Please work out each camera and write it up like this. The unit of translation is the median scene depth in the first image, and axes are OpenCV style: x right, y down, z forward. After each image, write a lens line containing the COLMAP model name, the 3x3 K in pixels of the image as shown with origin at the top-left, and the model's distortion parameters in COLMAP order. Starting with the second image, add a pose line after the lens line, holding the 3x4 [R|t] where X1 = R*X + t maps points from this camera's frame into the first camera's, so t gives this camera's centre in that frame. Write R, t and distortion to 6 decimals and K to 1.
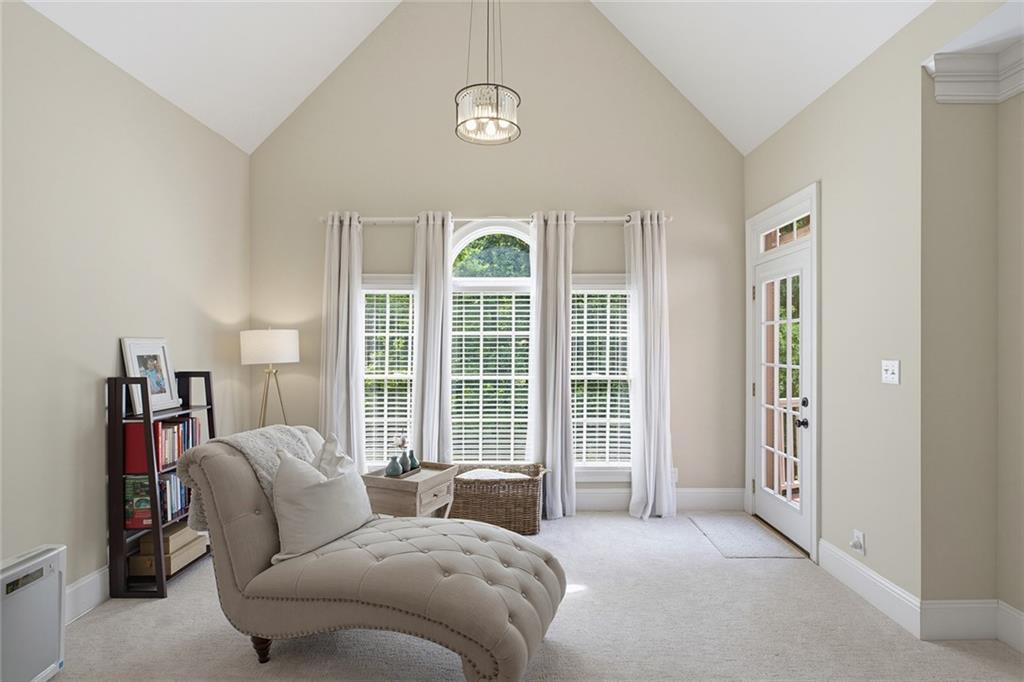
lens RADIAL K [[500.2, 0, 511.8], [0, 500.2, 344.0], [0, 0, 1]] dist [0.003576, -0.000796]
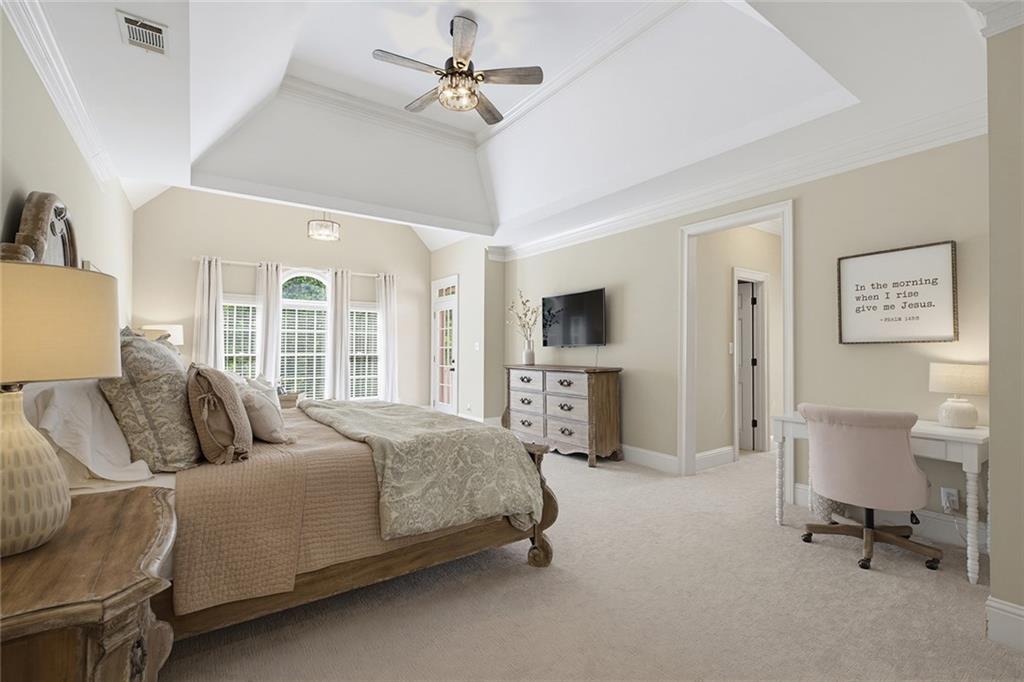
lens RADIAL K [[461.9, 0, 511.8], [0, 461.9, 343.4], [0, 0, 1]] dist [-0.000946, 0.000602]
pose [[0.808968, 0.007094, 0.587810, -0.423220], [-0.003106, 0.999965, -0.007792, 0.036808], [-0.587845, 0.004478, 0.808961, -0.822559]]
